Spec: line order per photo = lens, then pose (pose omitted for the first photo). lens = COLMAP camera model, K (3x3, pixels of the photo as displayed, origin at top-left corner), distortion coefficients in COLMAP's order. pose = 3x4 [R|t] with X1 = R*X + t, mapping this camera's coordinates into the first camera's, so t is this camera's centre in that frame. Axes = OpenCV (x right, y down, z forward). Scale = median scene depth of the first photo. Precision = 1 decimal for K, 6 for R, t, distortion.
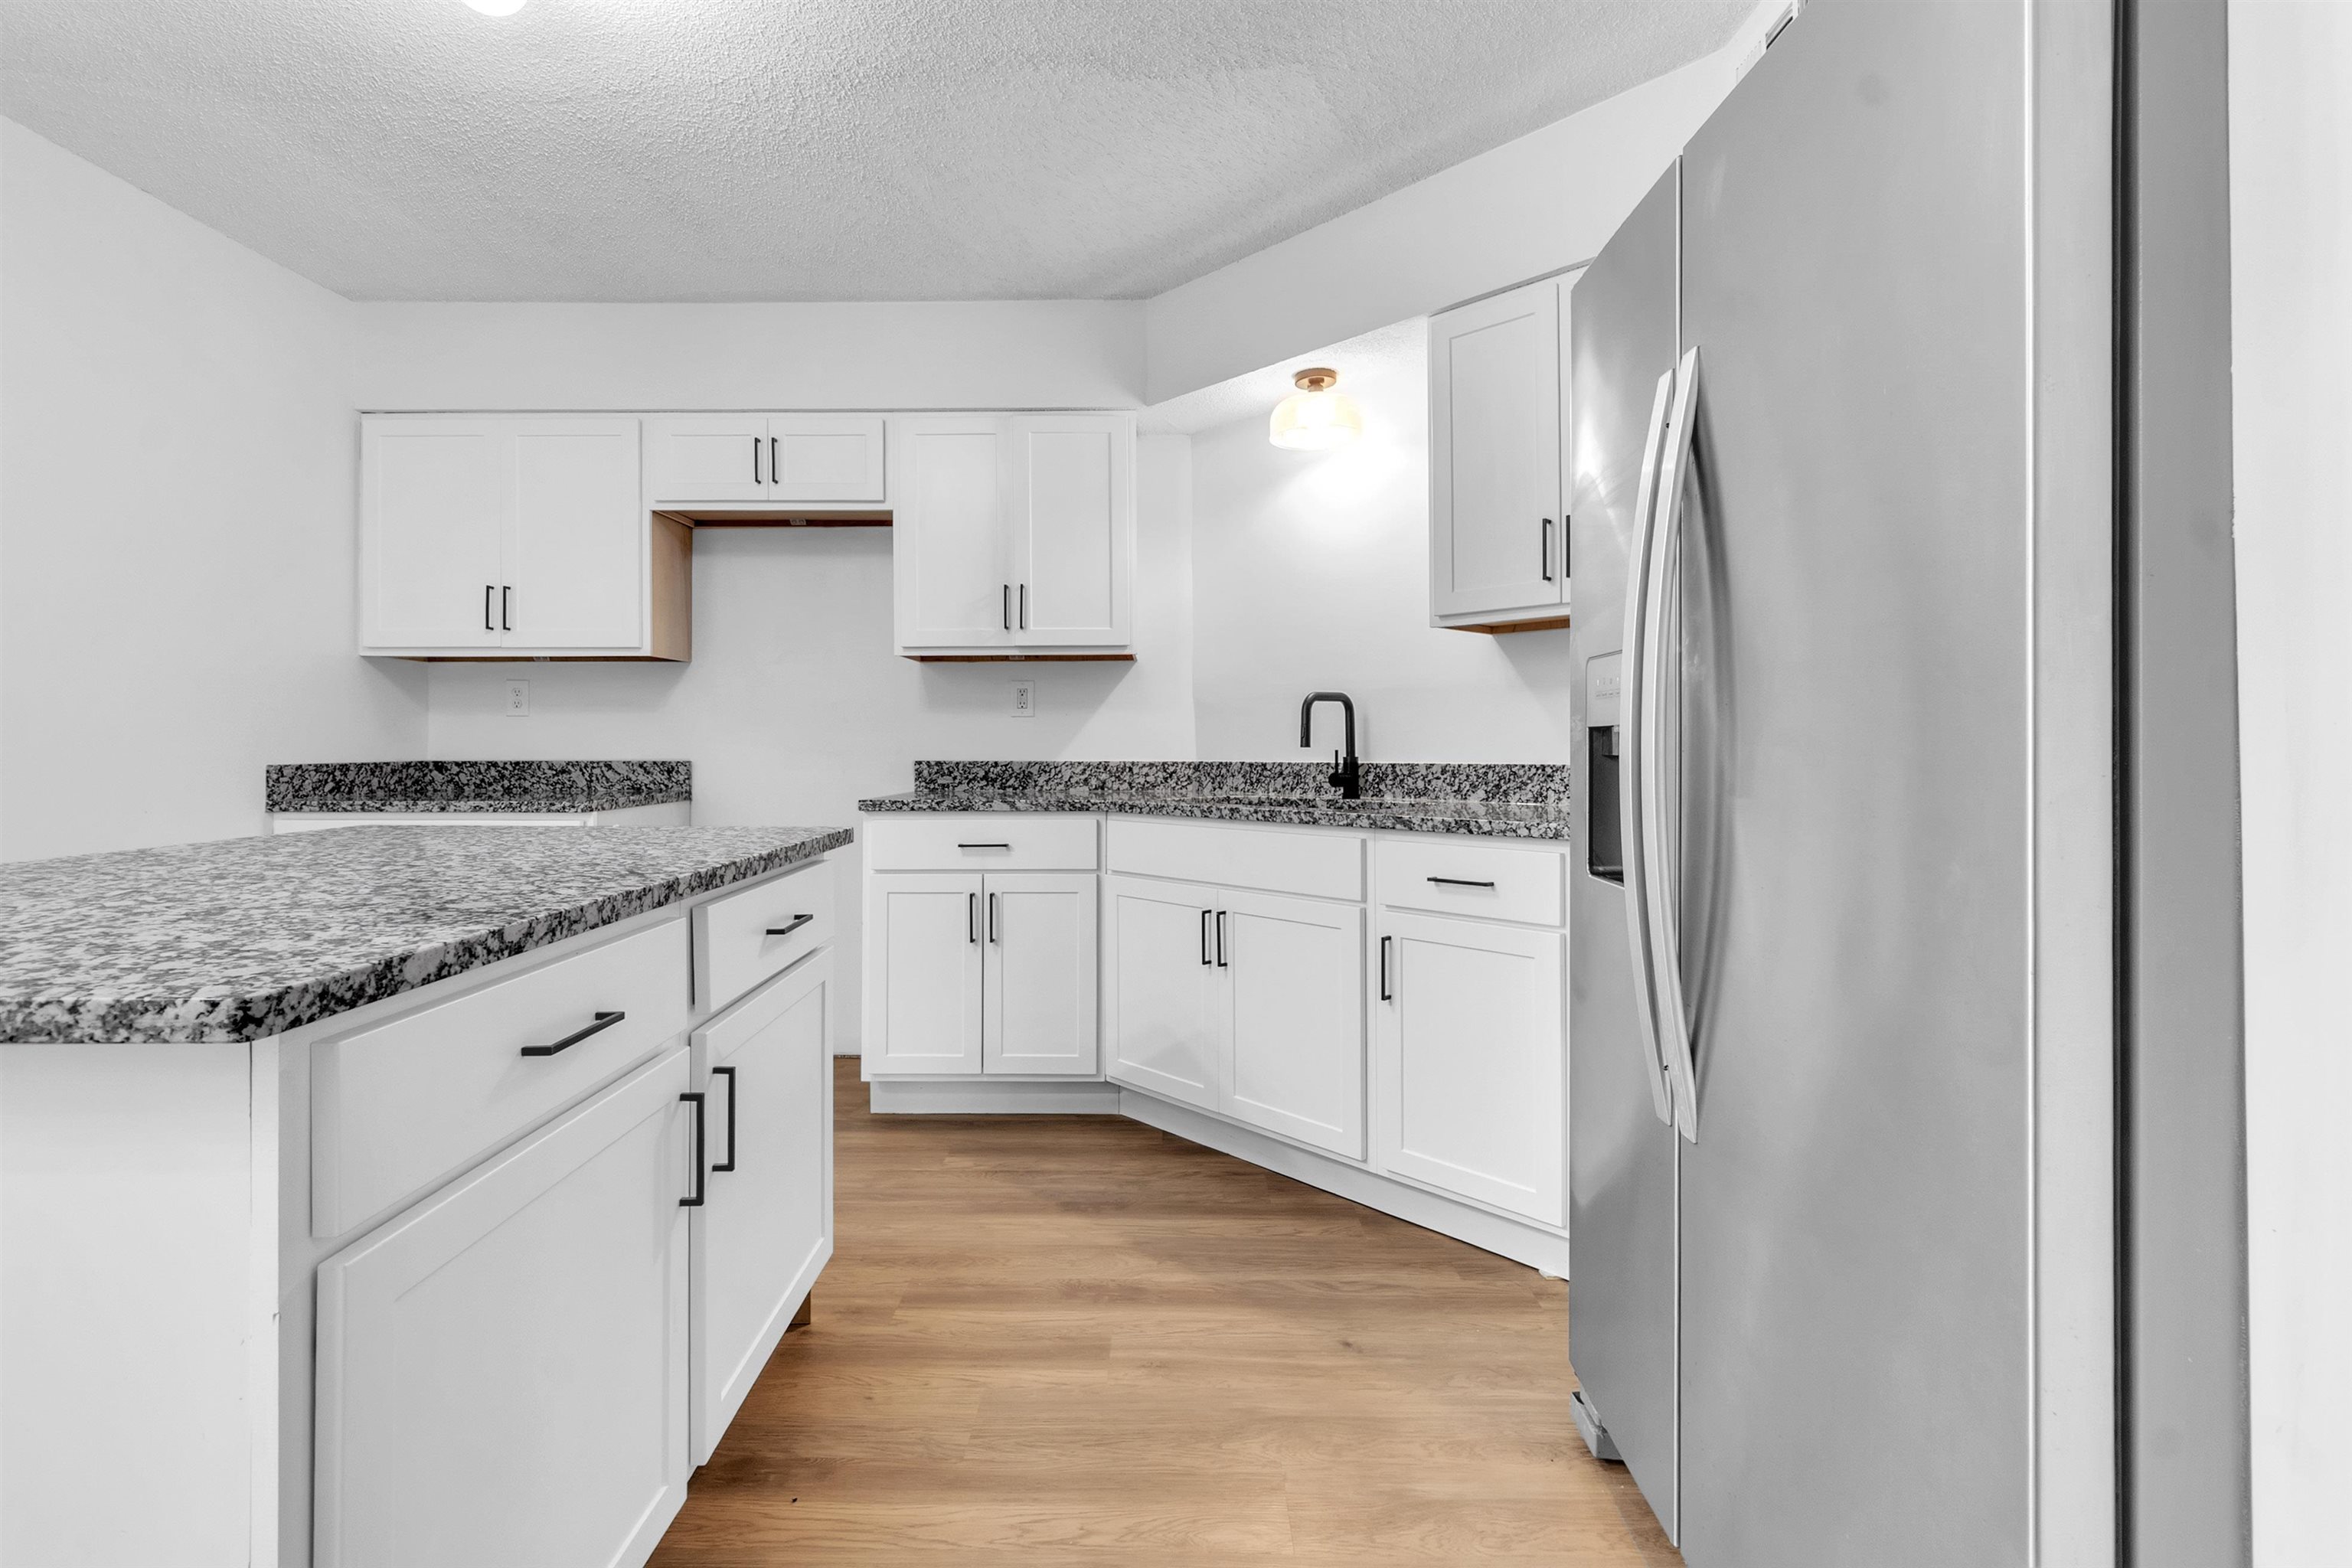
lens RADIAL K [[1021.0, 0, 1187.6], [0, 1021.0, 739.8], [0, 0, 1]] dist [0.001913, -0.000032]
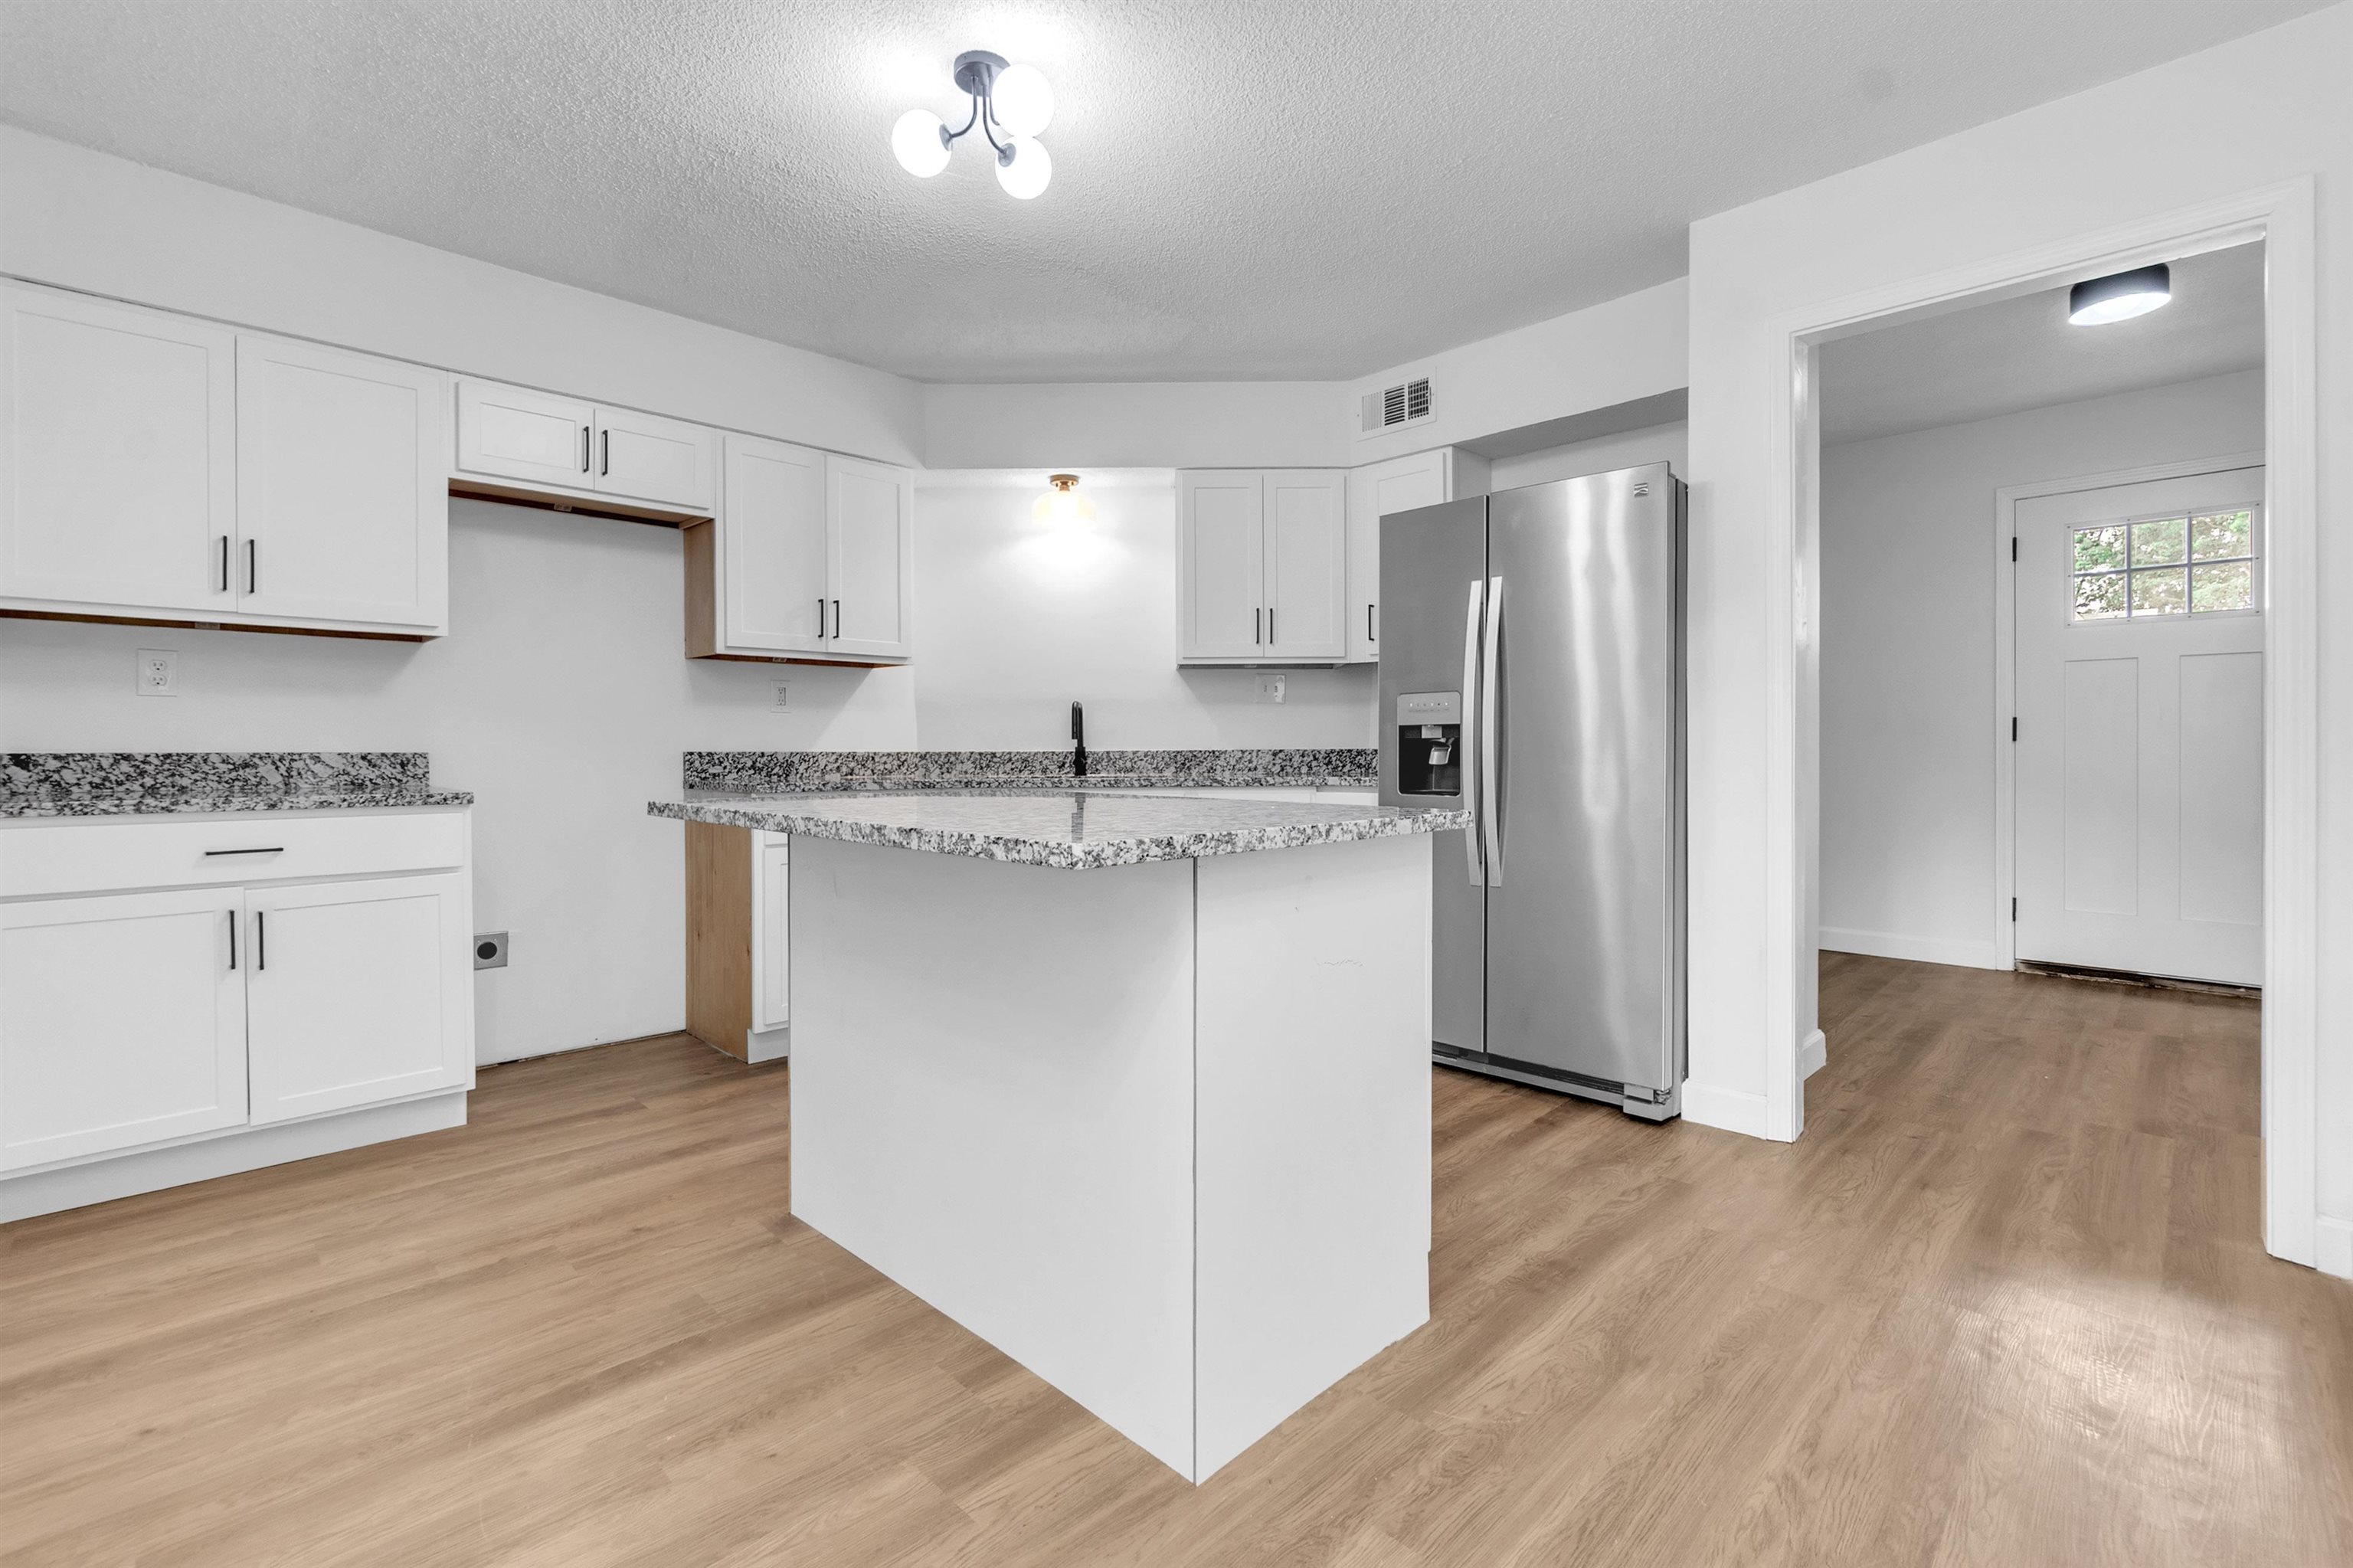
lens RADIAL K [[1021.4, 0, 1171.3], [0, 1021.4, 773.3], [0, 0, 1]] dist [0.001913, -0.000032]
pose [[0.706996, -0.016923, 0.707015, -0.666656], [-0.004159, 0.999597, 0.028085, 0.011137], [-0.707205, -0.022796, 0.706641, -0.106329]]
